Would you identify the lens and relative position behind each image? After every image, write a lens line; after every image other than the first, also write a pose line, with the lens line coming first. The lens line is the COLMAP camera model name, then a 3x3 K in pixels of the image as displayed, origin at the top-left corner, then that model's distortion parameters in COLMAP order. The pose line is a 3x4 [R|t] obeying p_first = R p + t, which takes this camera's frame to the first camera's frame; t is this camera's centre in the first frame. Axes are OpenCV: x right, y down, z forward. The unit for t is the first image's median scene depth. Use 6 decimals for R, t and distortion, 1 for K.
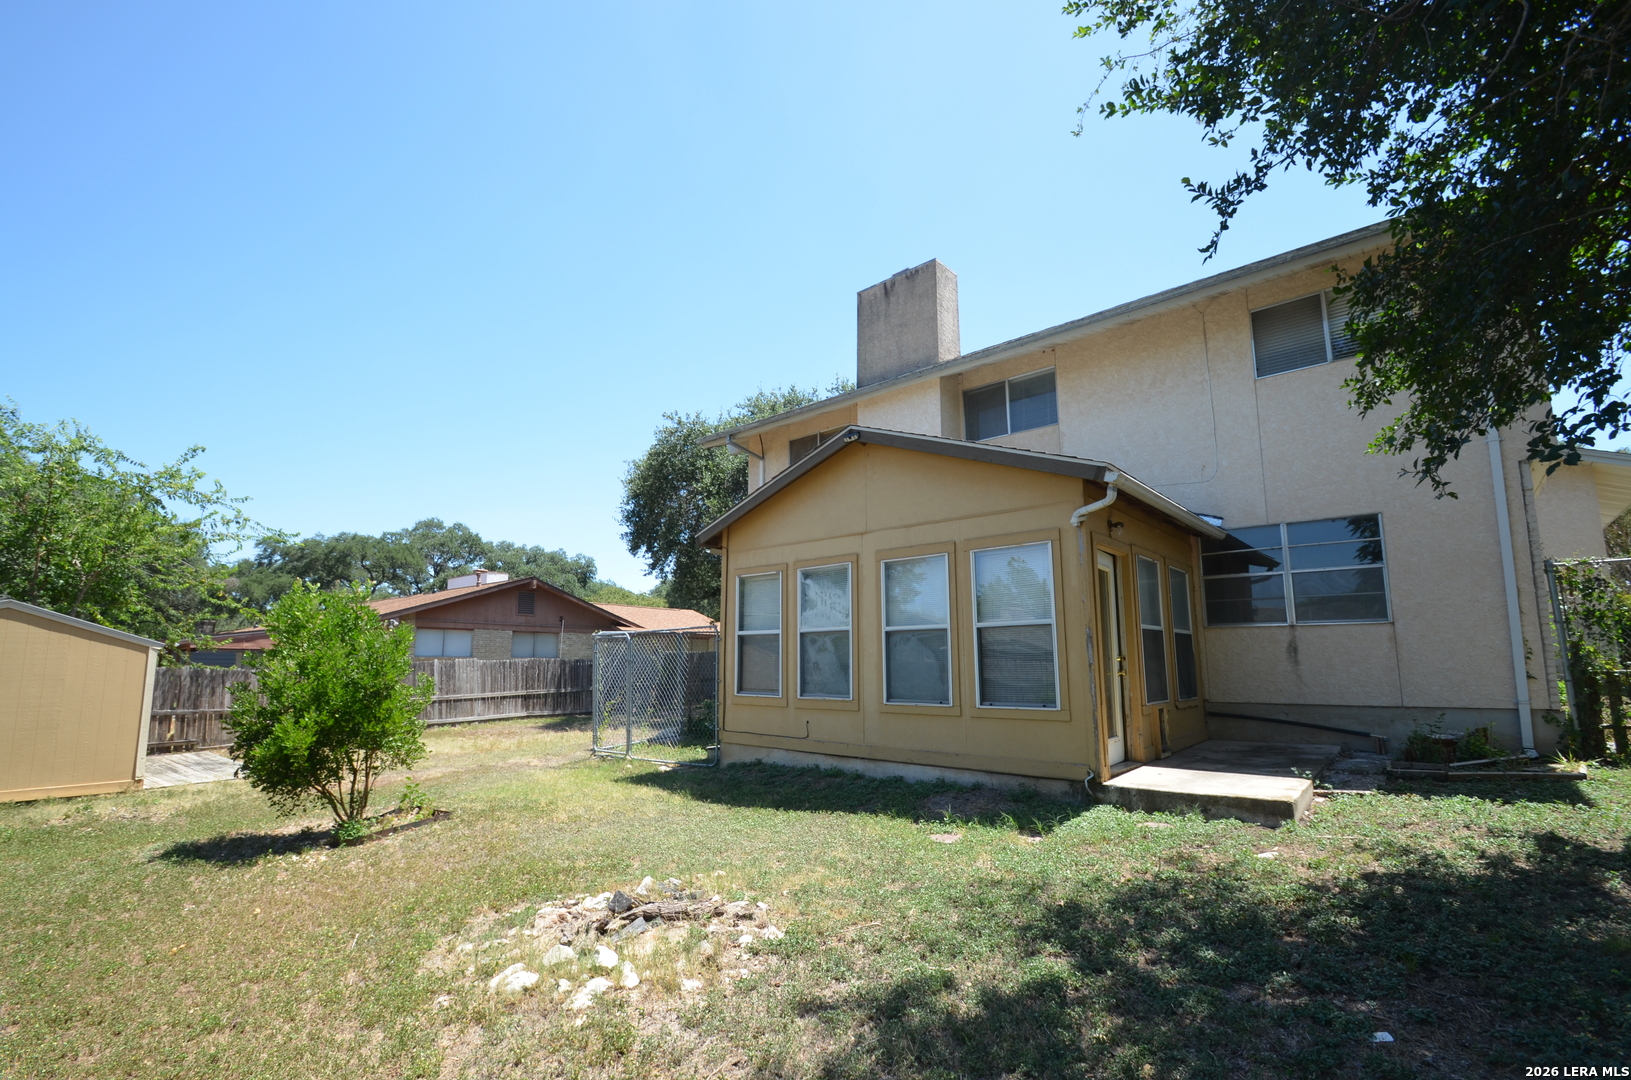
lens RADIAL K [[713.3, 0, 805.2], [0, 713.3, 550.4], [0, 0, 1]] dist [0.009393, -0.012340]
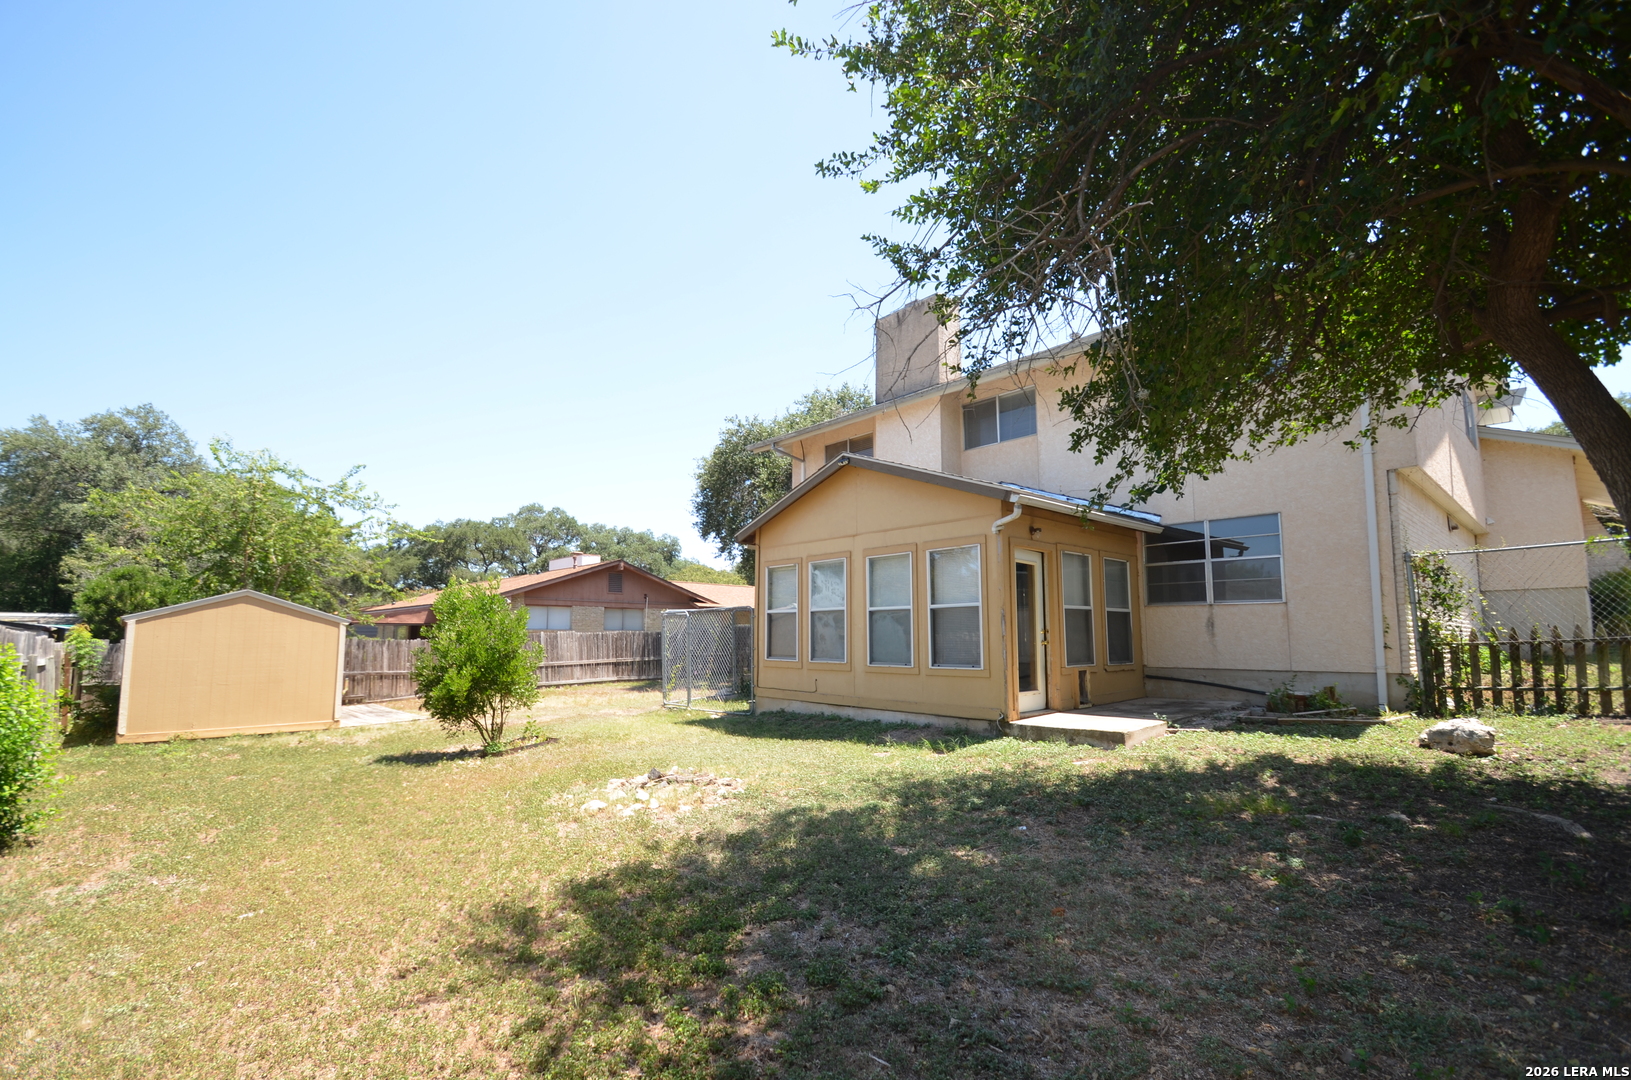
lens RADIAL K [[752.8, 0, 819.7], [0, 752.8, 540.9], [0, 0, 1]] dist [-0.000850, 0.000096]
pose [[0.993115, -0.013648, -0.116344, 0.178107], [0.017190, 0.999417, 0.029503, -0.055641], [0.115873, -0.031300, 0.992771, -0.367680]]
